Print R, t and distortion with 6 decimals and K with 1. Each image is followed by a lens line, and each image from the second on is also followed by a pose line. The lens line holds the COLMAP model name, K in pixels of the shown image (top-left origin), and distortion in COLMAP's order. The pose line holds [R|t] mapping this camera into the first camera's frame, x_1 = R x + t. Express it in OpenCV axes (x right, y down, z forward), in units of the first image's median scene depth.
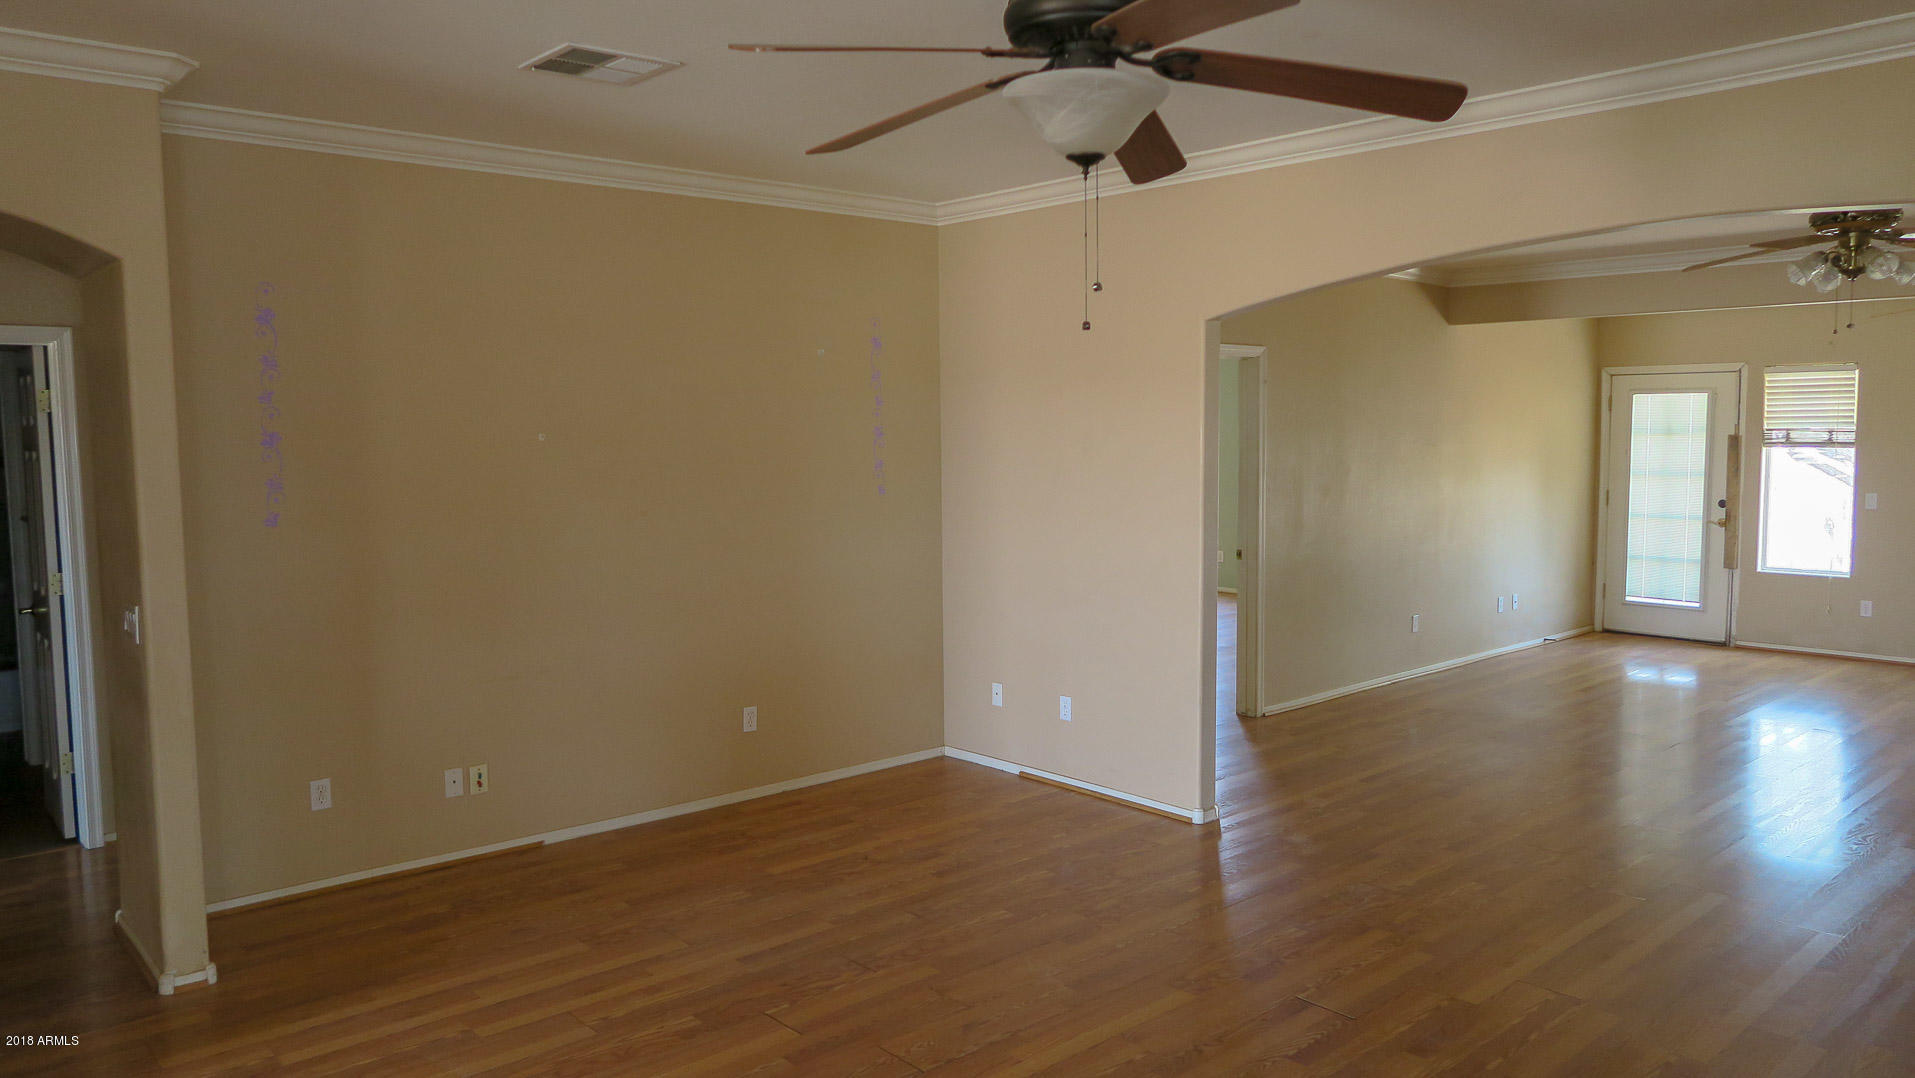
lens RADIAL K [[1349.3, 0, 957.5], [0, 1349.3, 539.0], [0, 0, 1]] dist [-0.006775, 0.006404]
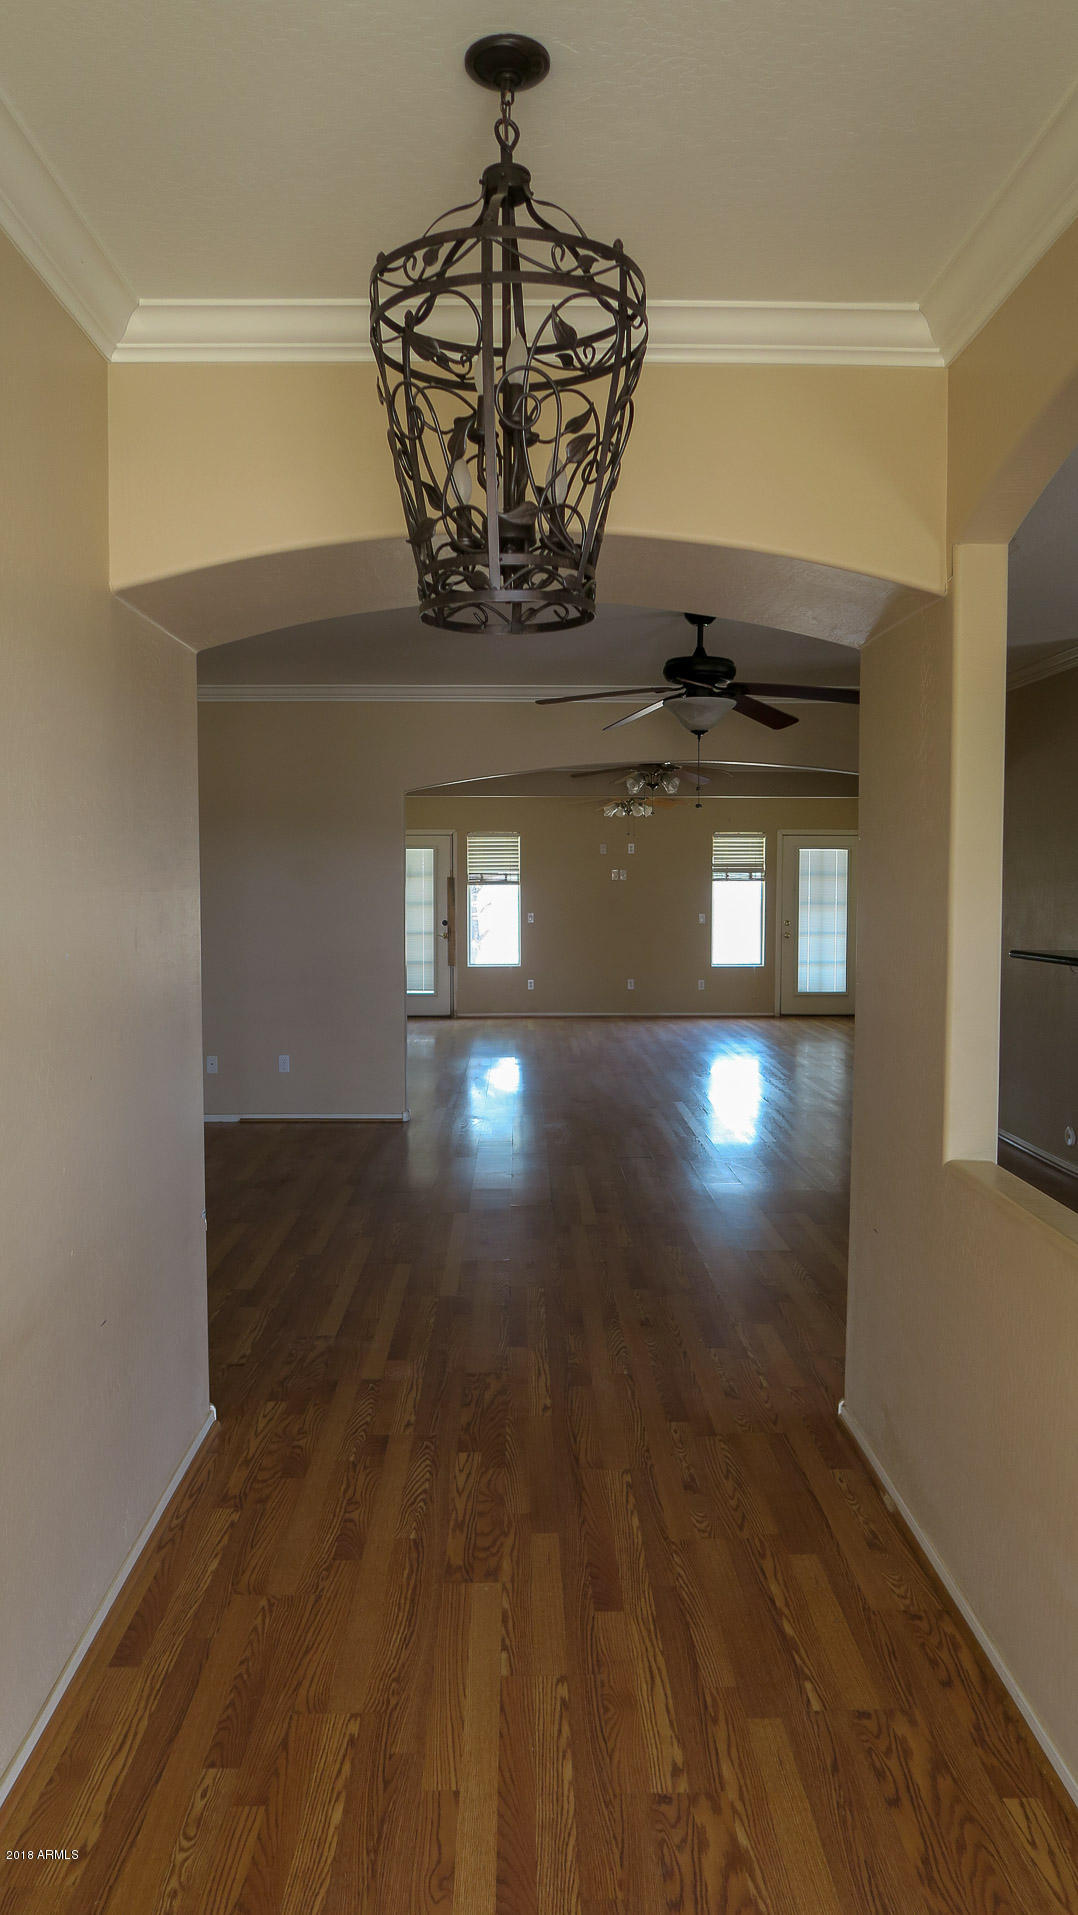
lens RADIAL K [[1349.3, 0, 539.0], [0, 1349.3, 957.5], [0, 0, 1]] dist [-0.006775, 0.006404]
pose [[0.675021, -0.041729, 0.736617, -0.483805], [0.060324, 0.998178, 0.001267, 0.017163], [-0.735328, 0.043580, 0.676309, -0.096157]]
